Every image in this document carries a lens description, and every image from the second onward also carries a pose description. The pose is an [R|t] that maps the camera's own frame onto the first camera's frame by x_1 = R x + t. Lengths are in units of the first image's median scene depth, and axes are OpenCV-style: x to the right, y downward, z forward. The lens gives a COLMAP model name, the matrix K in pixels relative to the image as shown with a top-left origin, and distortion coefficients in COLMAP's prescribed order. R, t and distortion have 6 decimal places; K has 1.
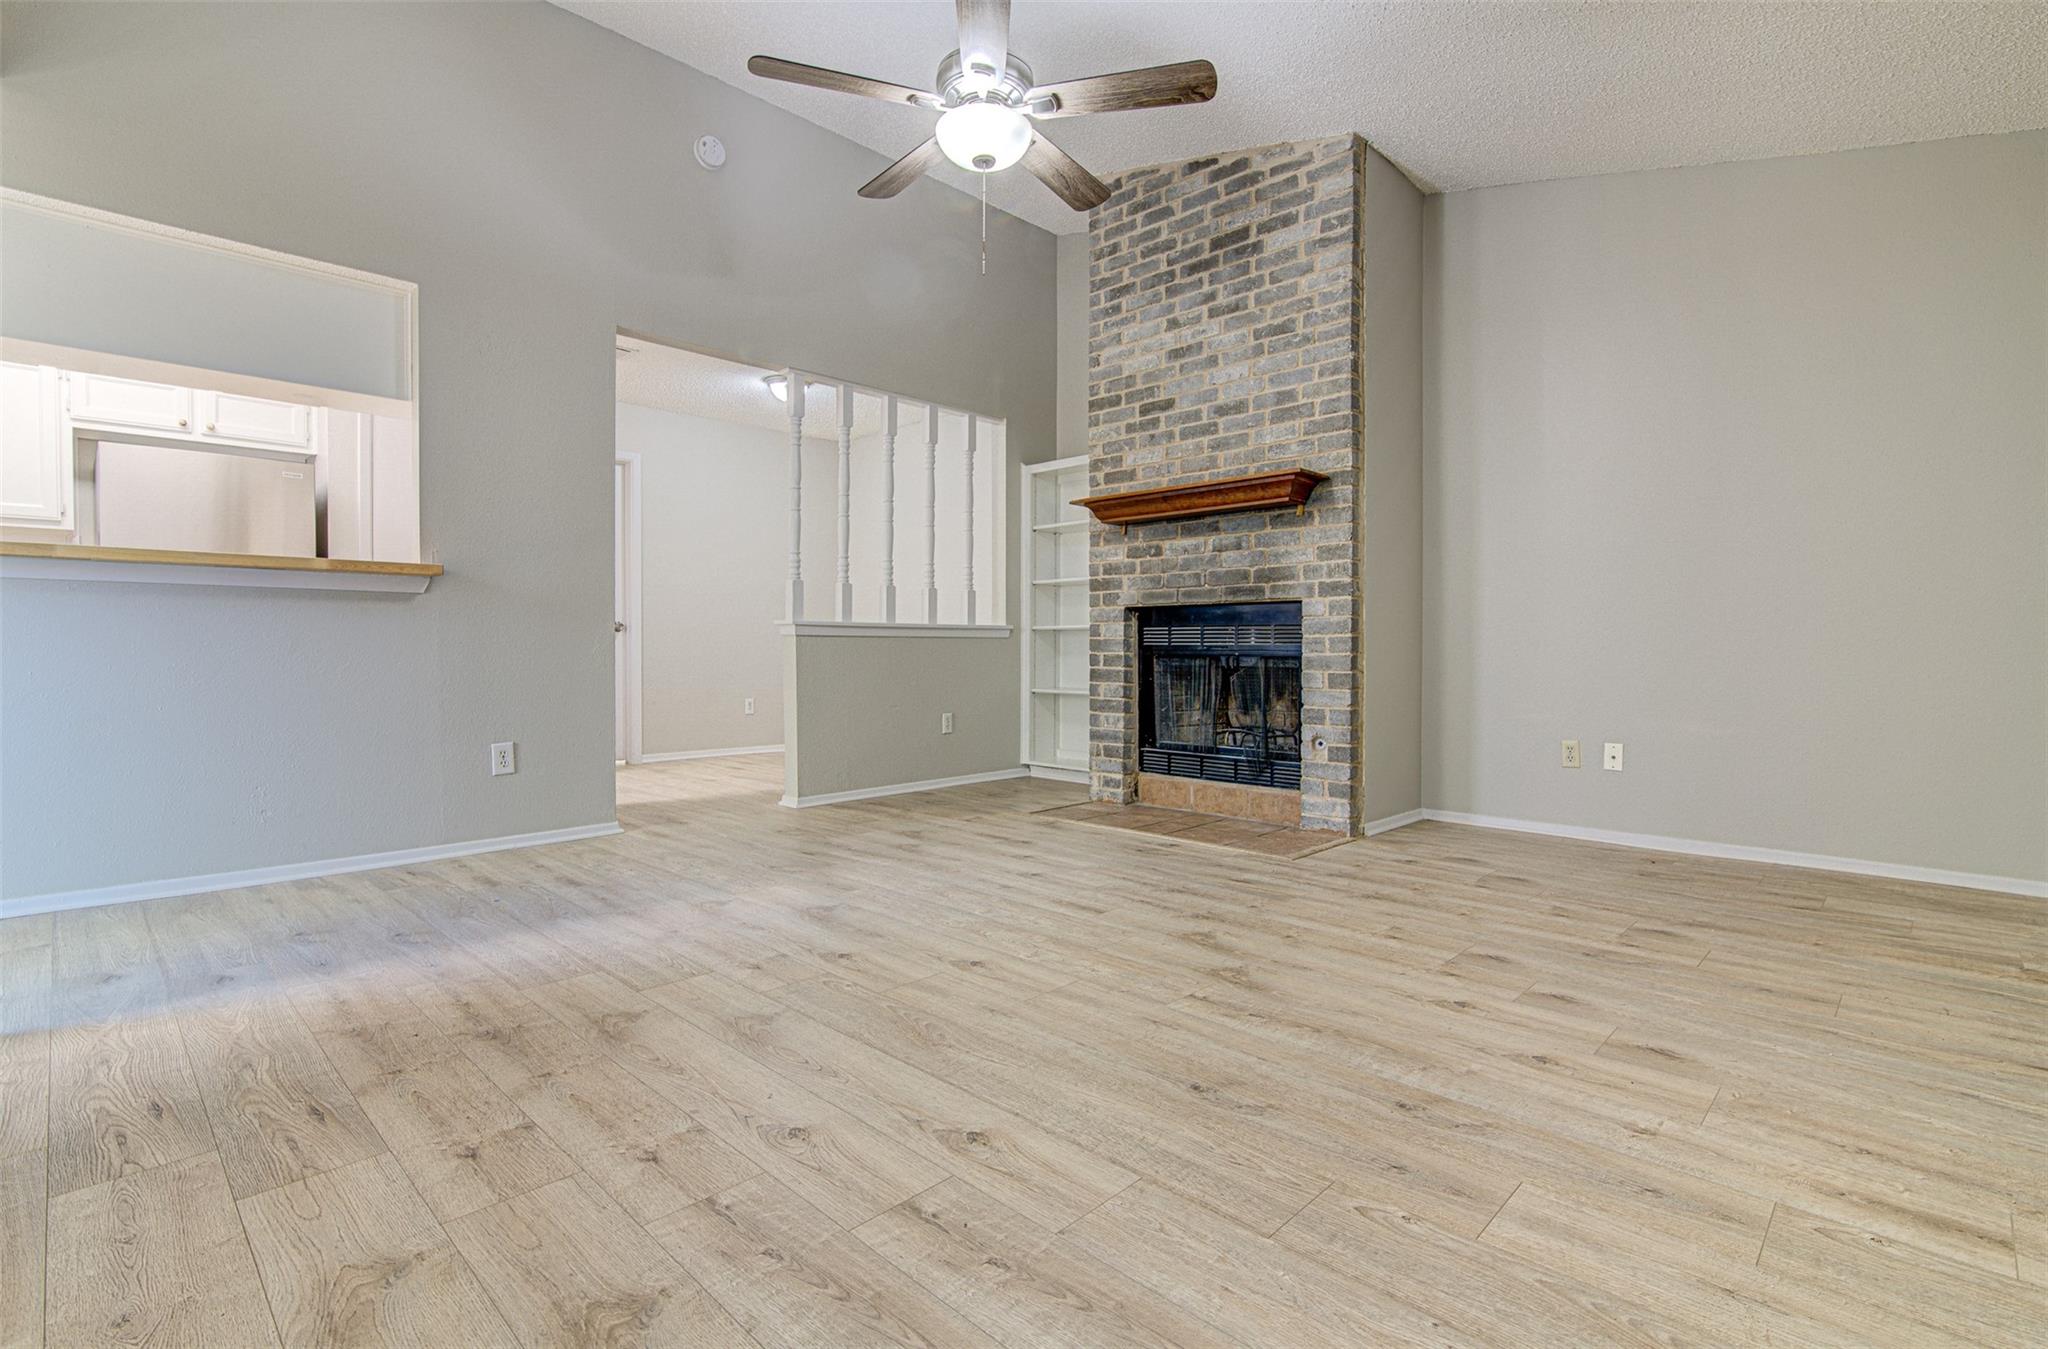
lens RADIAL K [[949.8, 0, 1029.4], [0, 949.8, 662.7], [0, 0, 1]] dist [-0.009878, 0.001364]
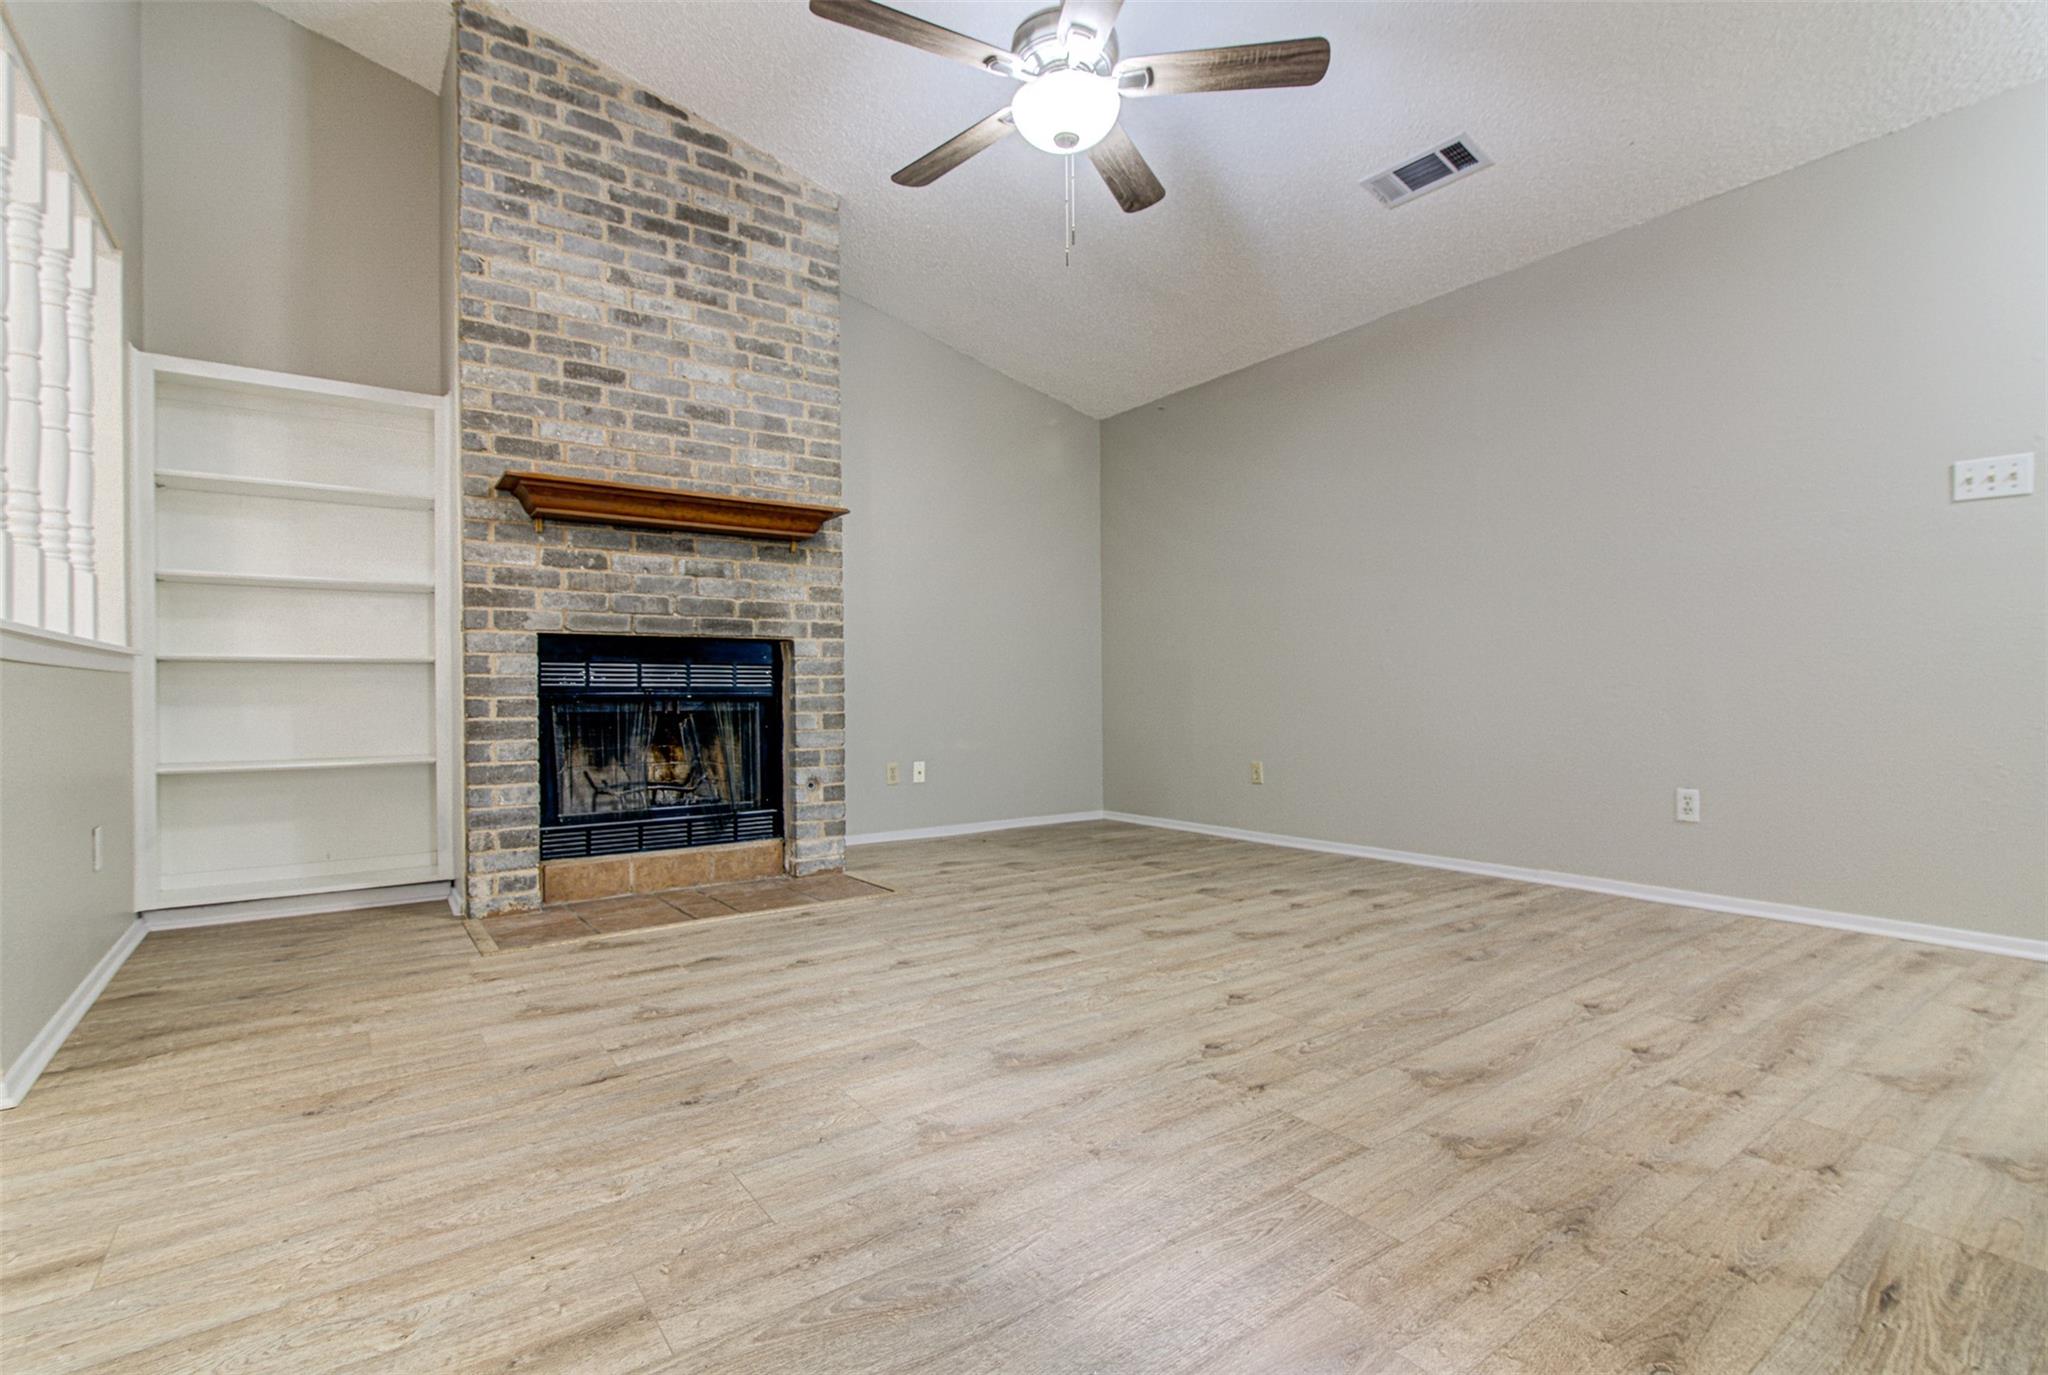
lens RADIAL K [[949.8, 0, 1030.1], [0, 949.8, 693.0], [0, 0, 1]] dist [-0.009878, 0.001364]
pose [[0.170808, -0.002697, 0.985301, -1.066025], [0.021979, 0.999758, -0.001074, -0.008667], [-0.985059, 0.021839, 0.170826, 1.018582]]
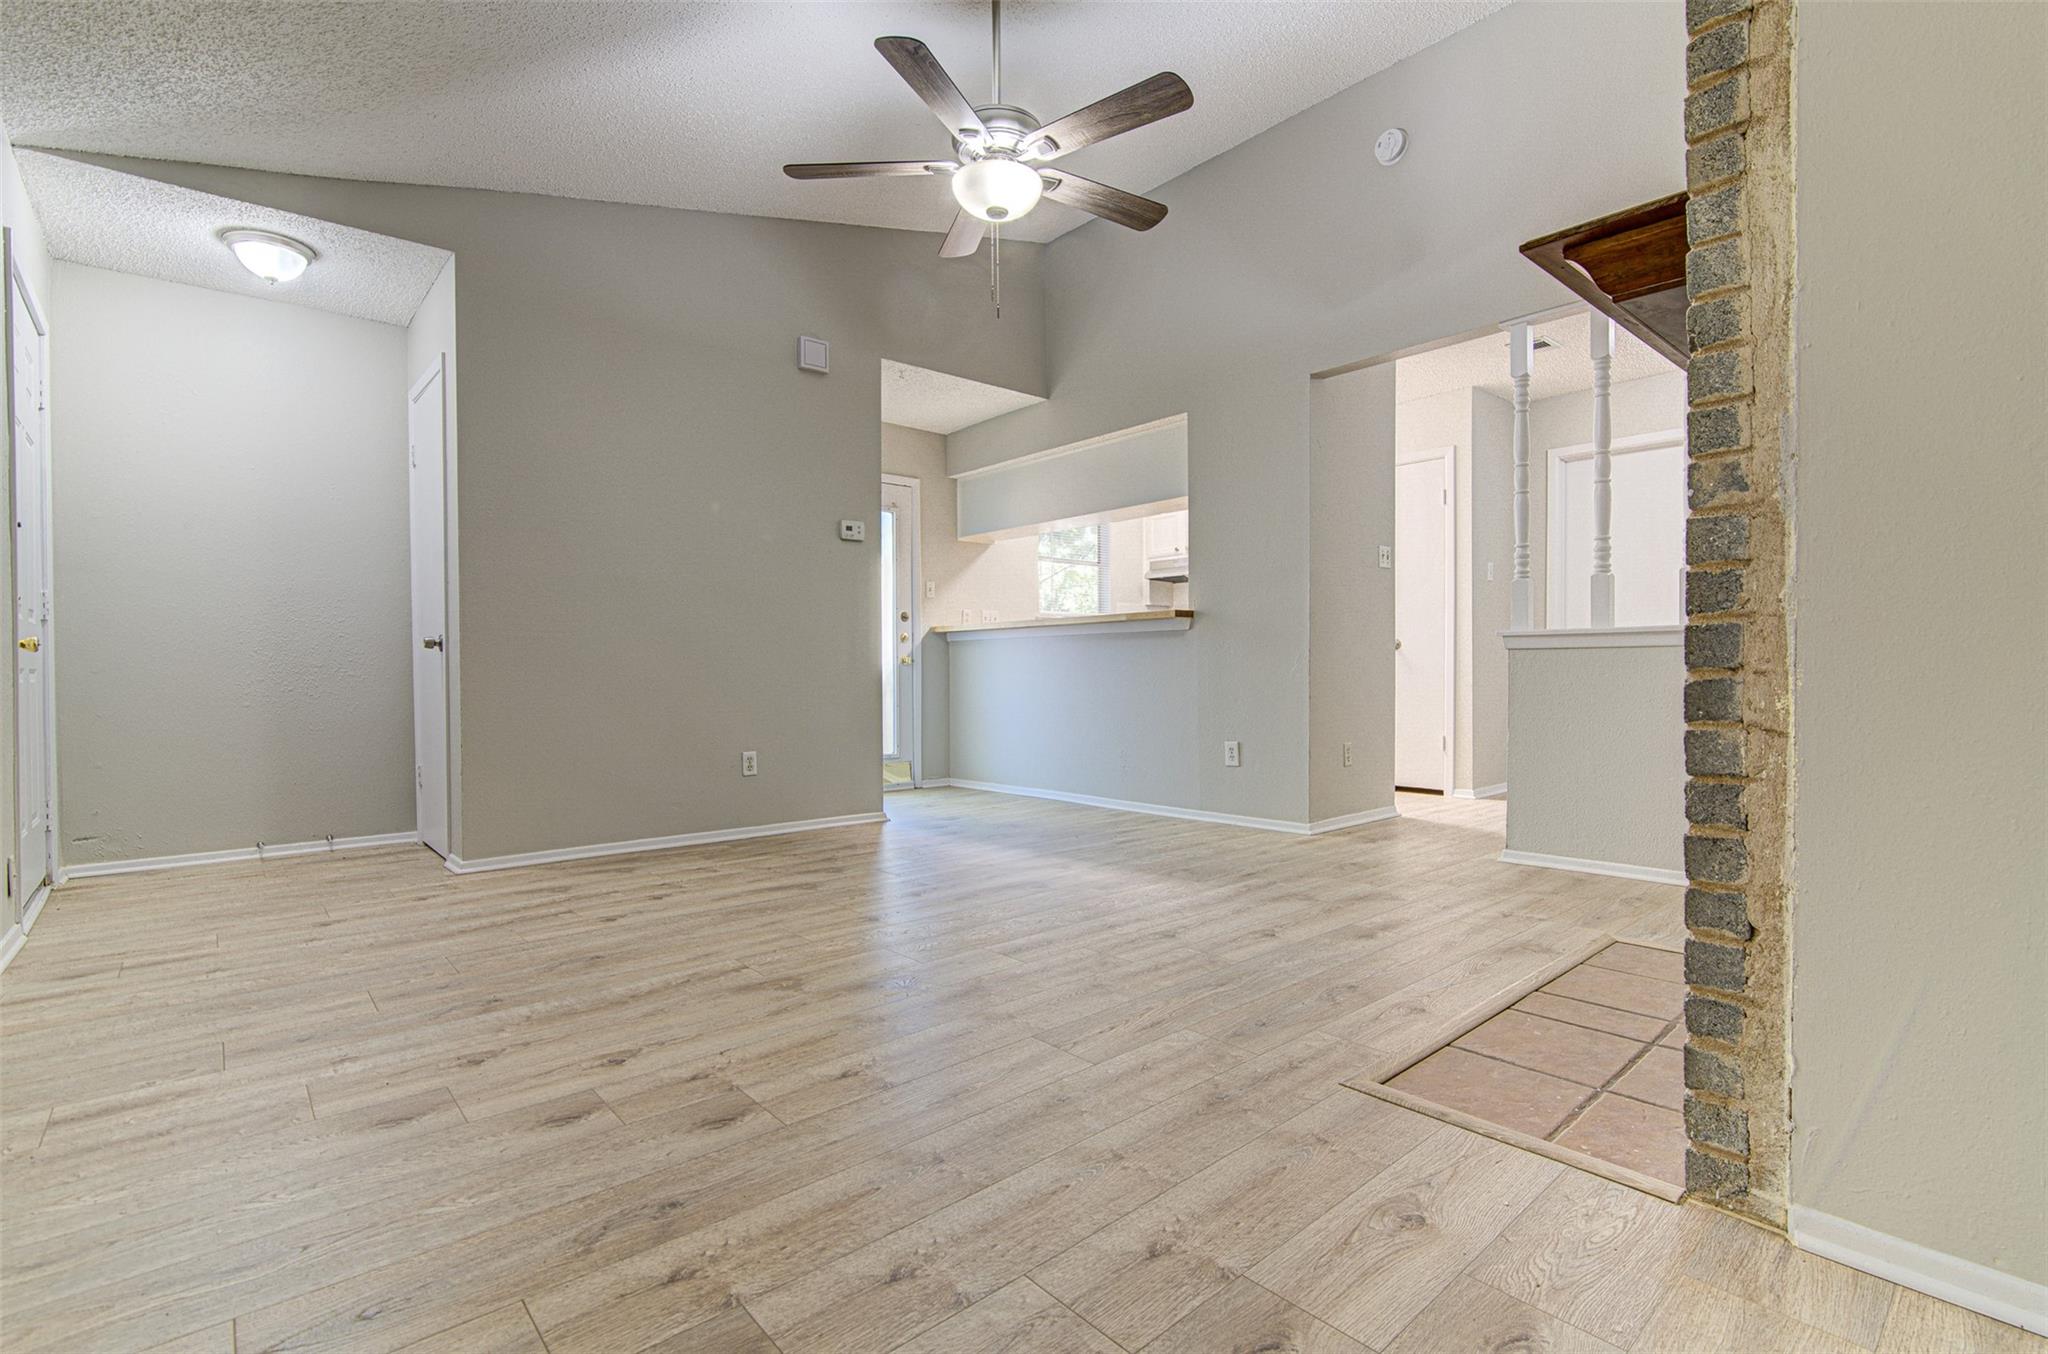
lens RADIAL K [[949.8, 0, 1031.9], [0, 949.8, 682.7], [0, 0, 1]] dist [-0.009878, 0.001364]
pose [[-0.082363, 0.012586, -0.996523, 1.164203], [-0.006156, 0.999895, 0.013138, -0.016533], [0.996583, 0.007216, -0.082276, 1.289573]]
